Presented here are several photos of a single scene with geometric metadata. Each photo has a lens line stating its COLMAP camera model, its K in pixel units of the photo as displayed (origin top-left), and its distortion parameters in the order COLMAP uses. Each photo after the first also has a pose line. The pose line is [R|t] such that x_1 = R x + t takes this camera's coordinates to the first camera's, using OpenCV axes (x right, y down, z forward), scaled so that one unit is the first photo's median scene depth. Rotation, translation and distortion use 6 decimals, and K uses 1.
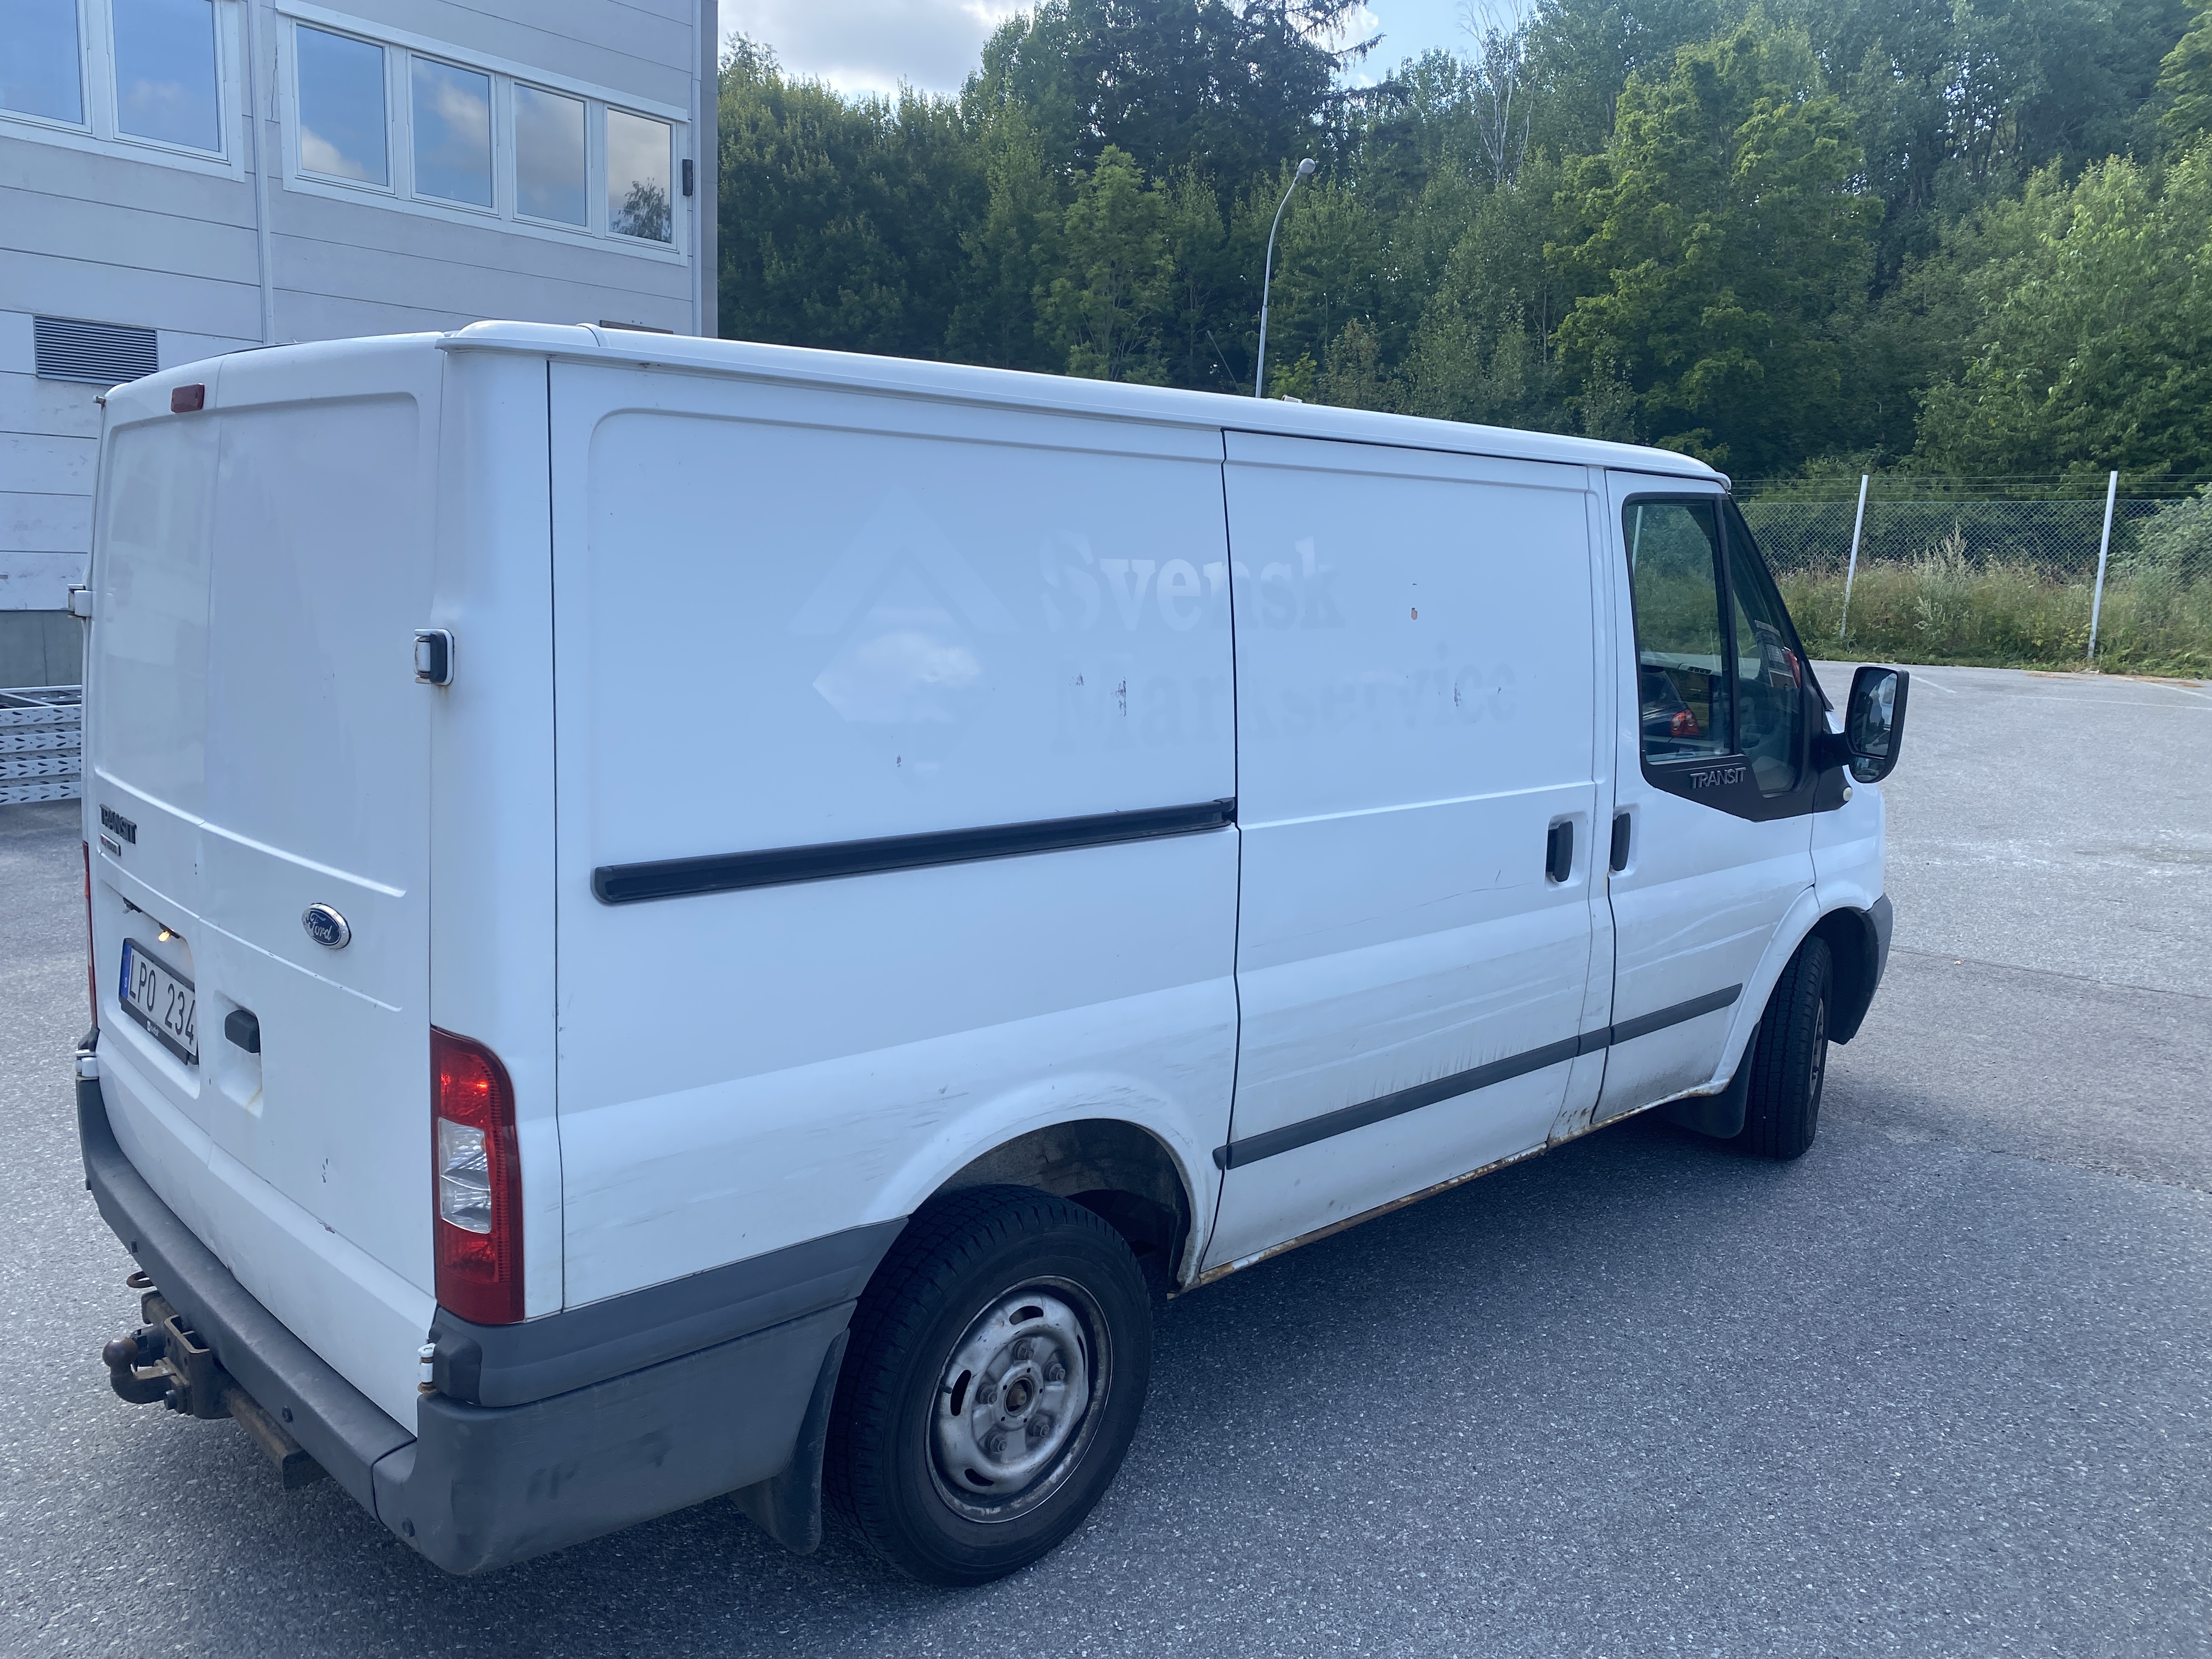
lens RADIAL K [[1667.9, 0, 1100.4], [0, 1667.9, 827.3], [0, 0, 1]] dist [0.008445, 0.011932]
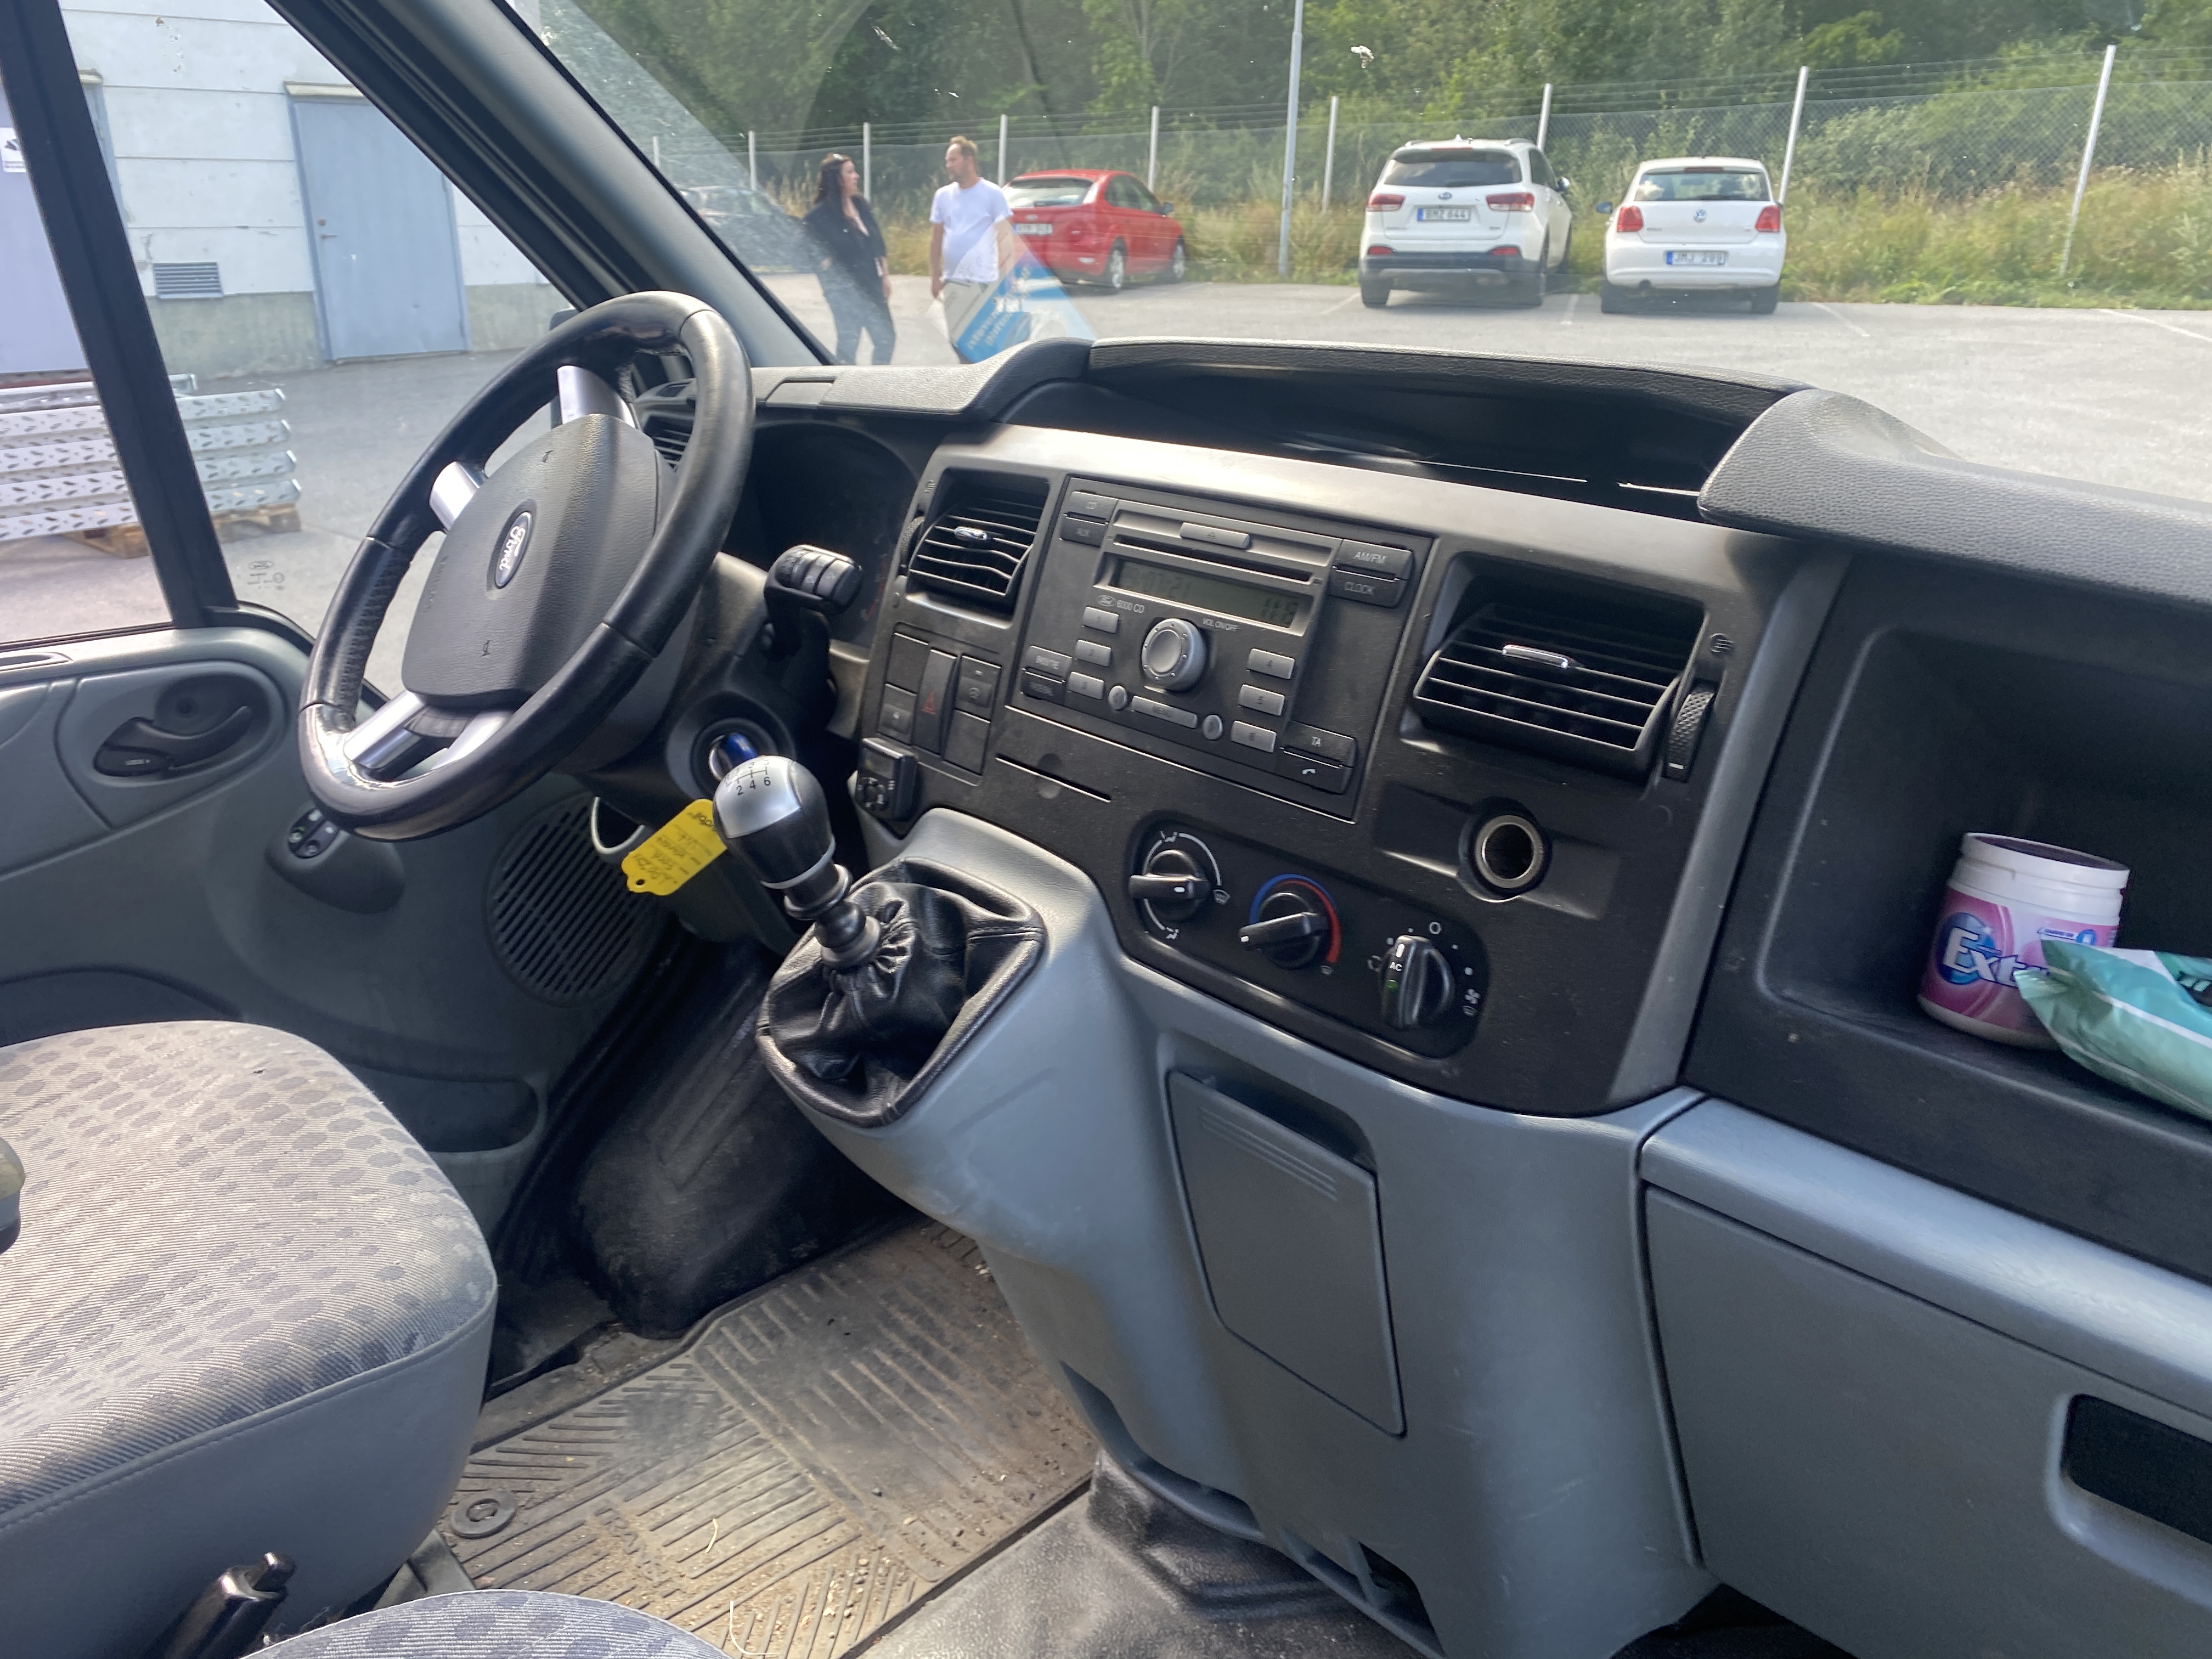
lens RADIAL K [[1667.9, 0, 1083.9], [0, 1667.9, 834.1], [0, 0, 1]] dist [0.008445, 0.011932]
pose [[0.998089, -0.011829, -0.060657, 0.040482], [0.023200, 0.981443, 0.190348, -0.018477], [0.057280, -0.191391, 0.979841, 0.163203]]
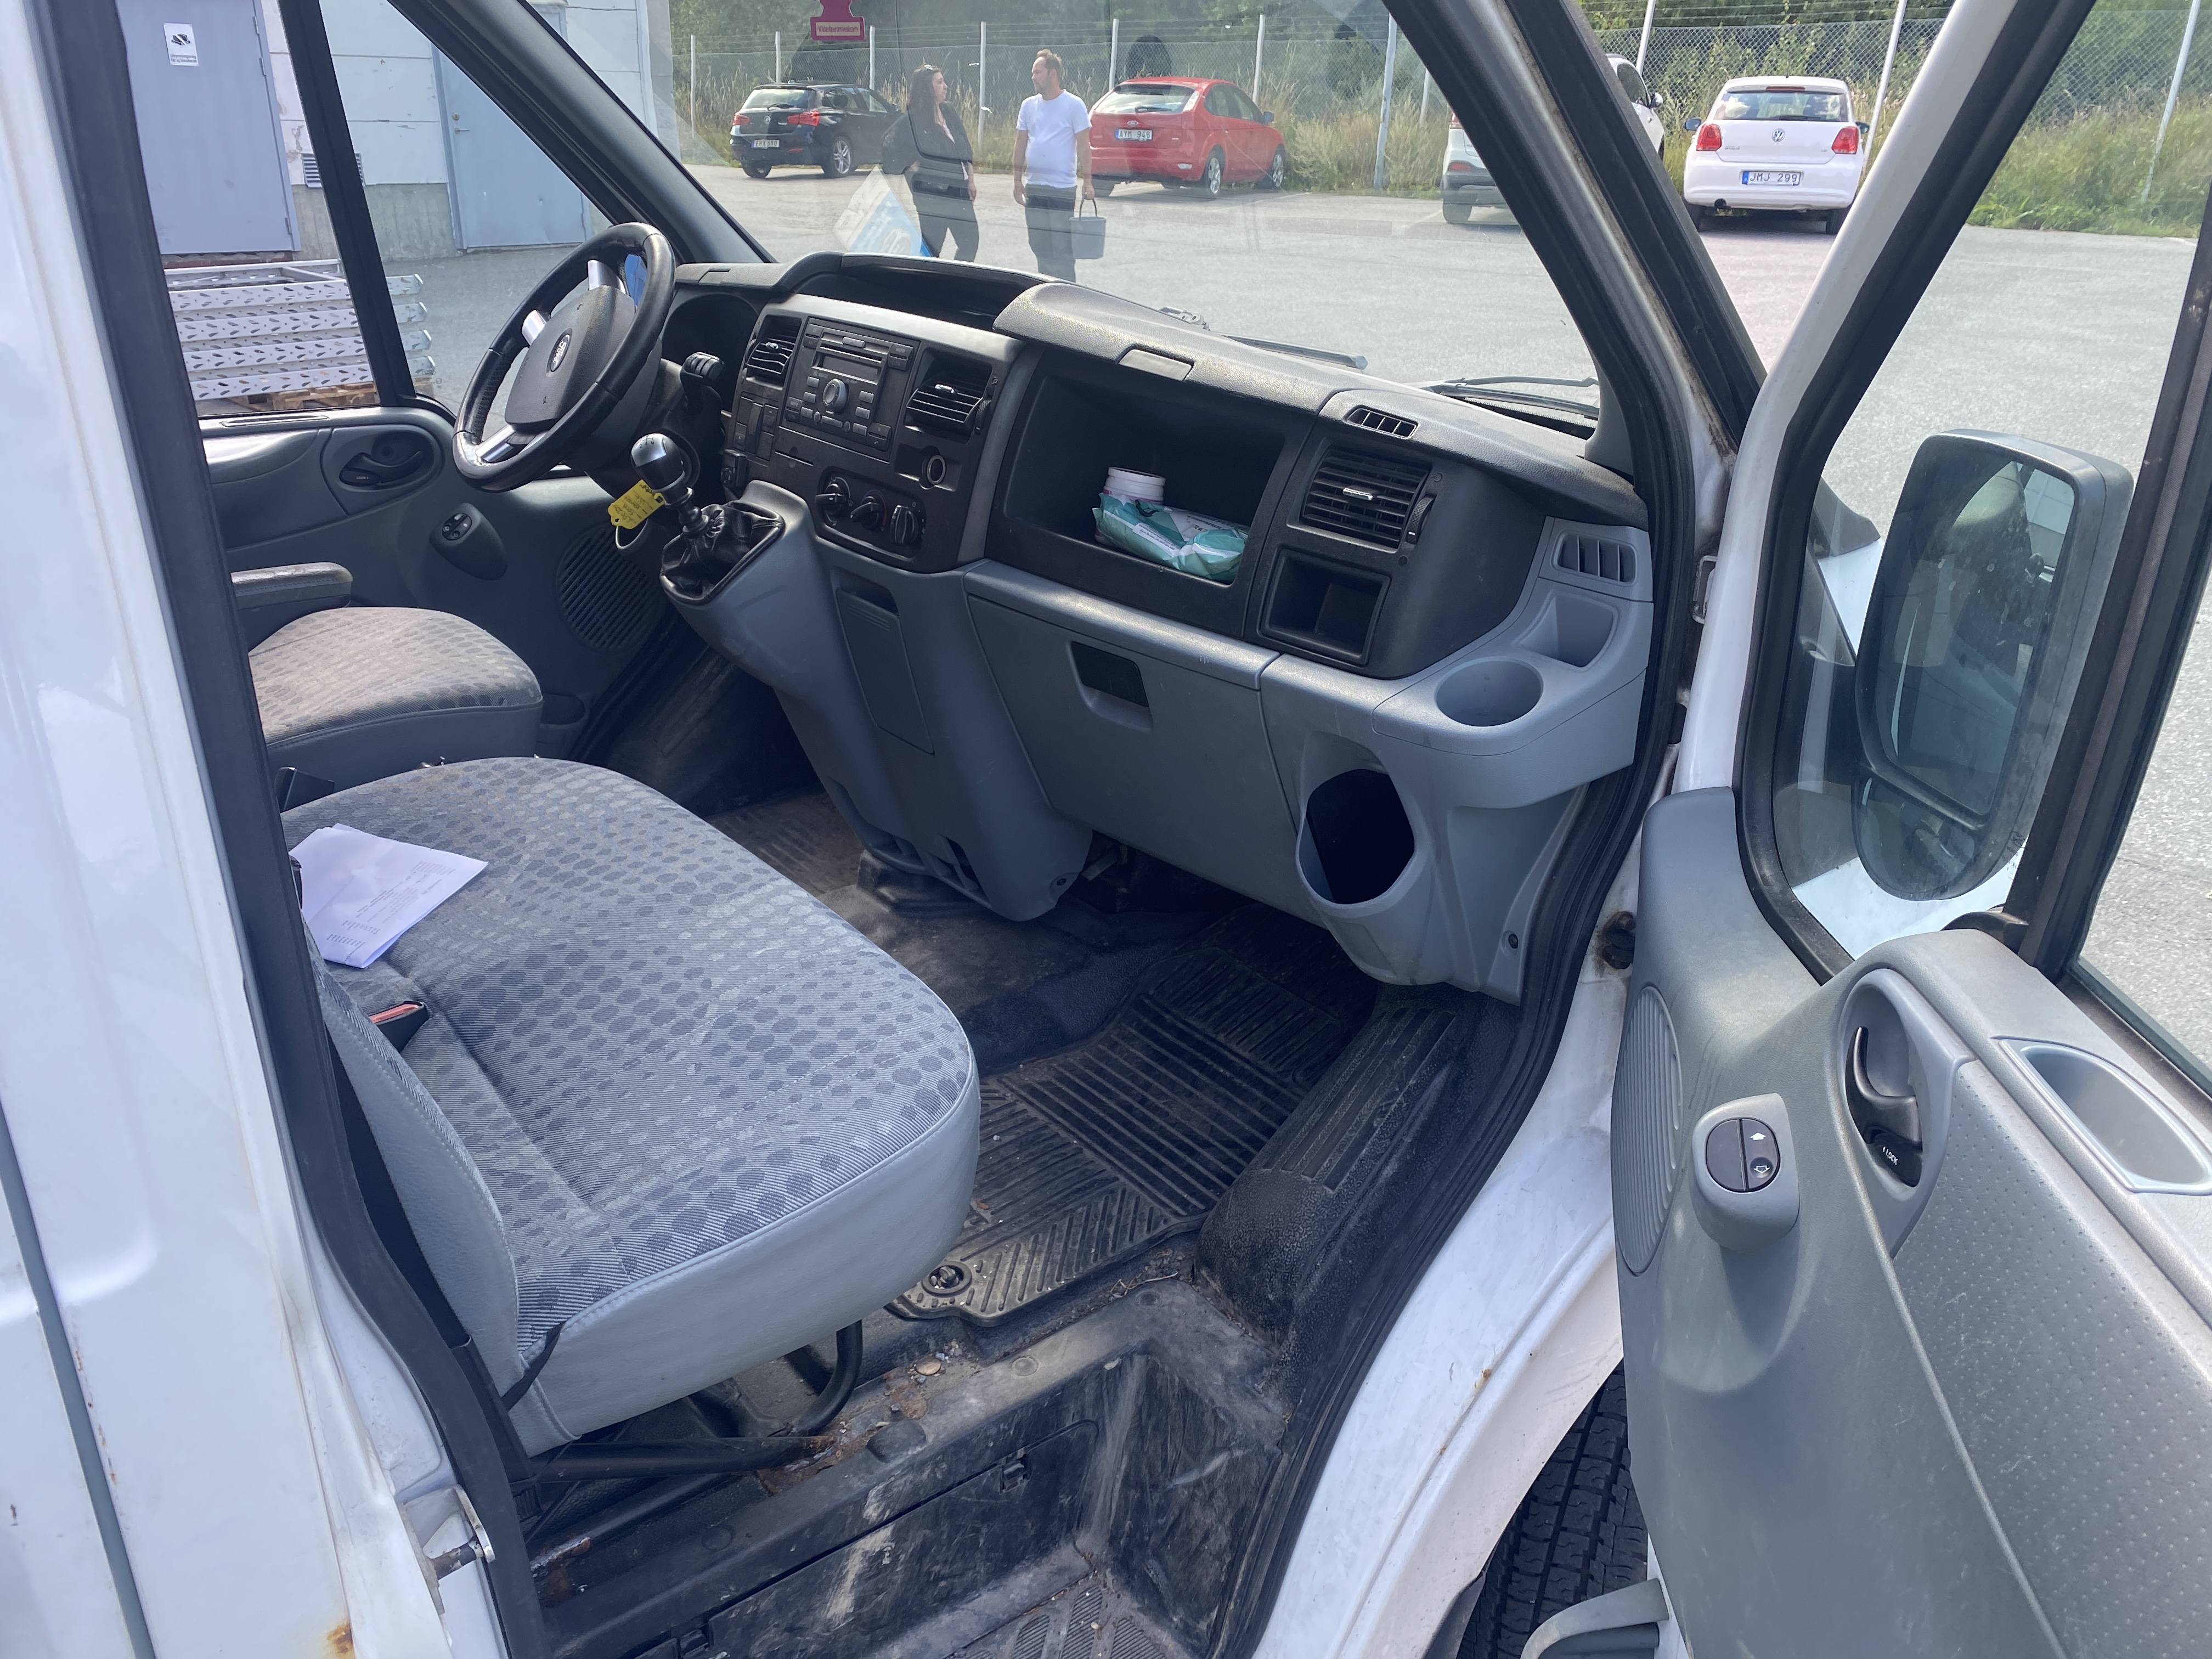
lens RADIAL K [[1667.9, 0, 1125.4], [0, 1667.9, 831.1], [0, 0, 1]] dist [0.008445, 0.011932]
pose [[0.994466, 0.028007, -0.101254, 0.059323], [-0.002997, 0.970981, 0.239138, -0.015006], [0.105013, -0.237511, 0.965692, 0.124792]]
